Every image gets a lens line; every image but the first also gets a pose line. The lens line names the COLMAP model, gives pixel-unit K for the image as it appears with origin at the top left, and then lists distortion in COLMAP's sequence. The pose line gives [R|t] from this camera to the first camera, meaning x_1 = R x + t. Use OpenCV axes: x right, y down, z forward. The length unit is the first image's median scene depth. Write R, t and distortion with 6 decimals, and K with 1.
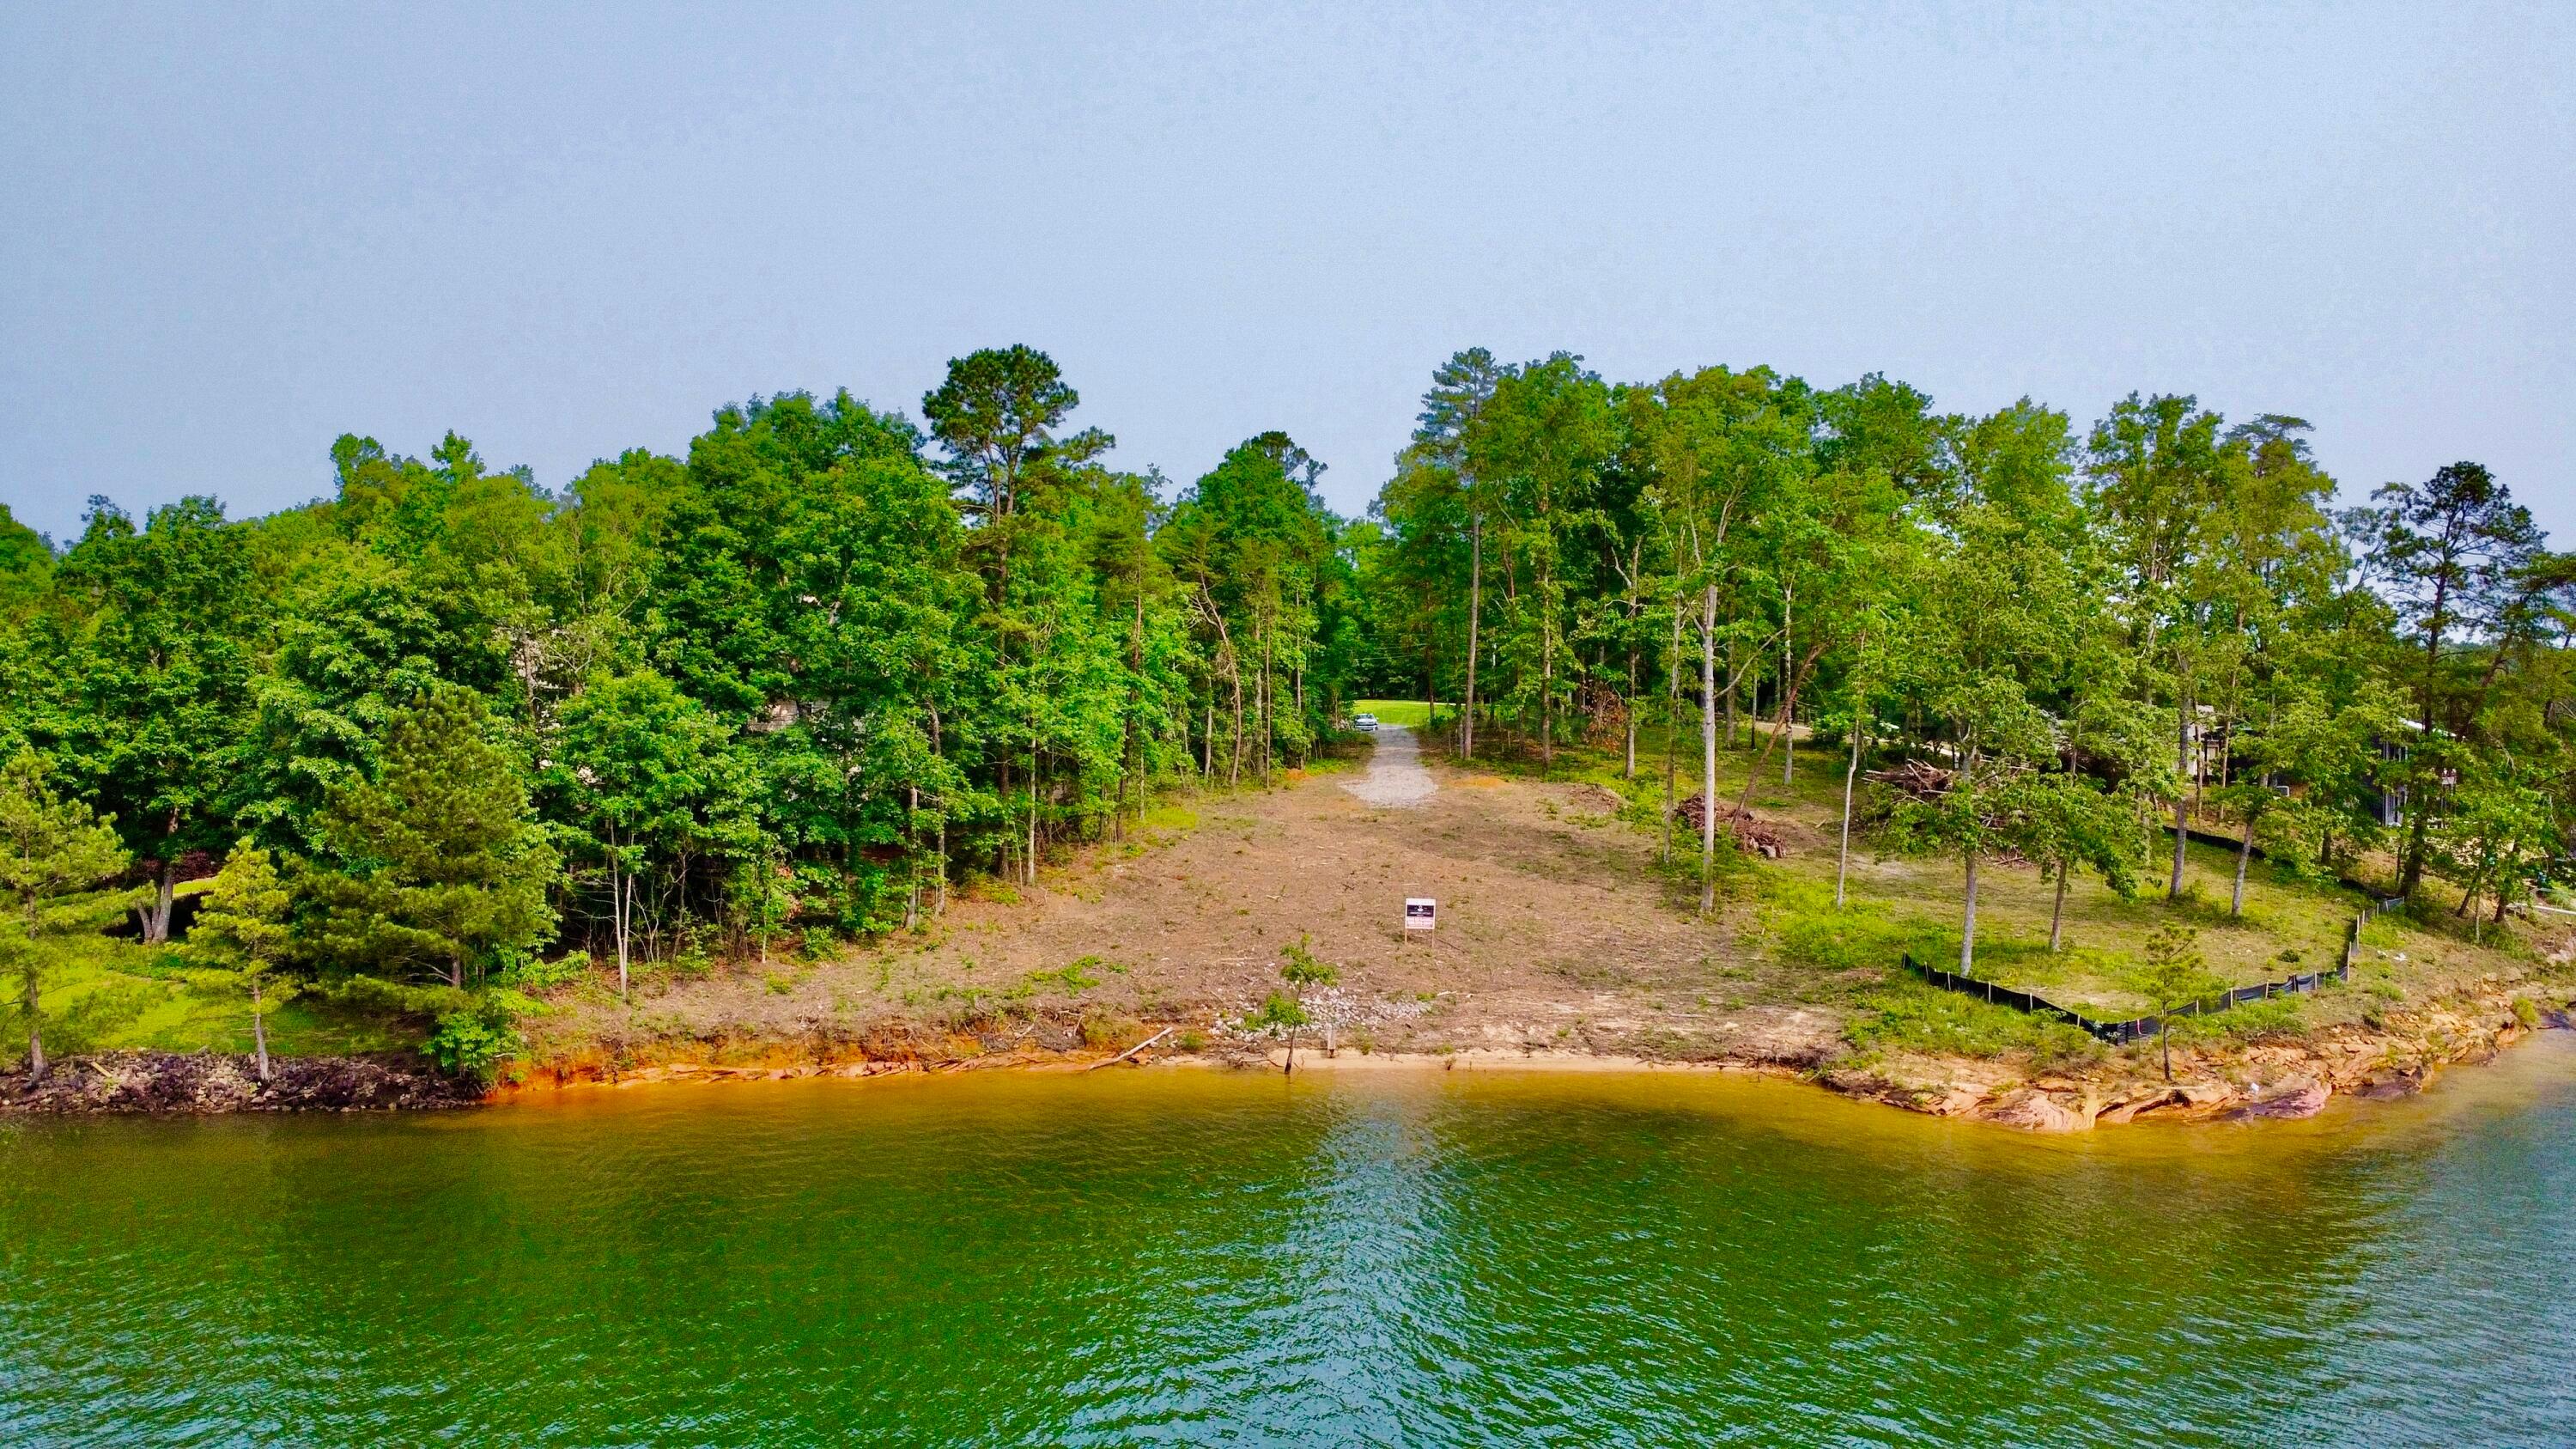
lens RADIAL K [[1903.0, 0, 1266.8], [0, 1903.0, 725.7], [0, 0, 1]] dist [-0.033973, 0.000106]
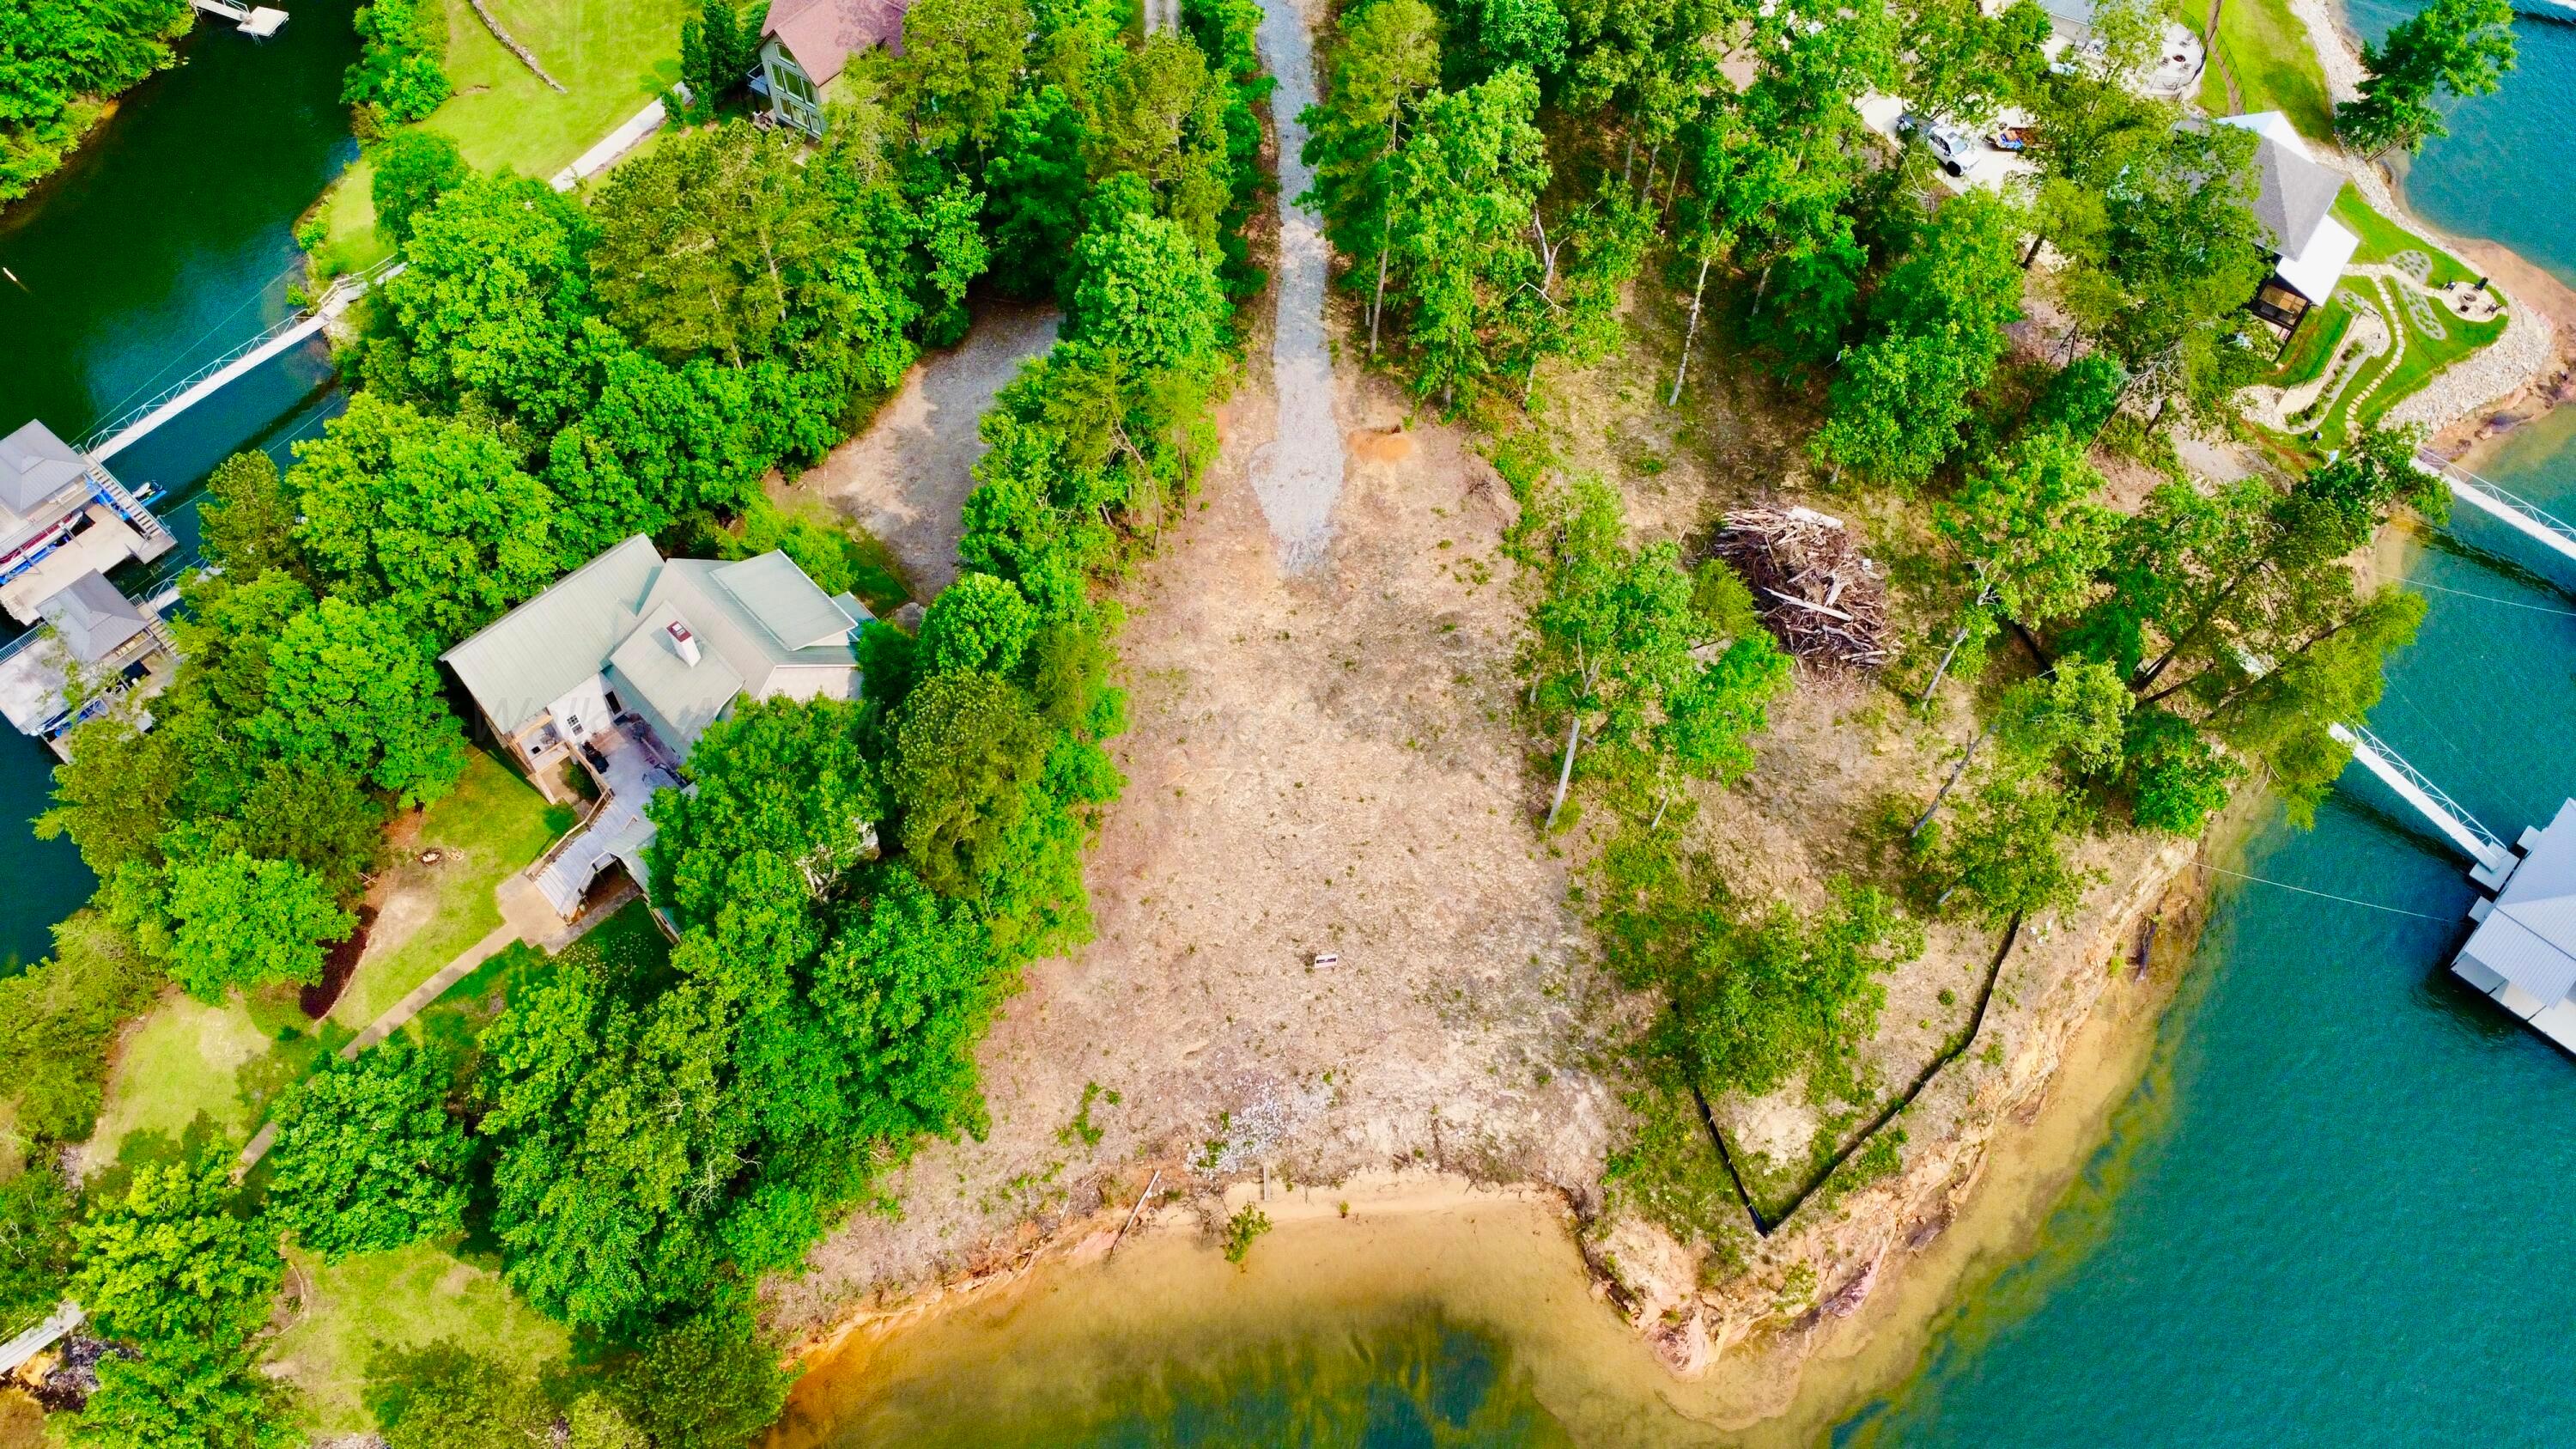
lens RADIAL K [[1903.0, 0, 1284.3], [0, 1903.0, 719.4], [0, 0, 1]] dist [-0.033973, 0.000106]
pose [[0.997713, -0.056689, 0.036814, 0.011664], [0.000677, 0.552984, 0.833191, -1.136031], [-0.067590, -0.831261, 0.551758, 0.415920]]
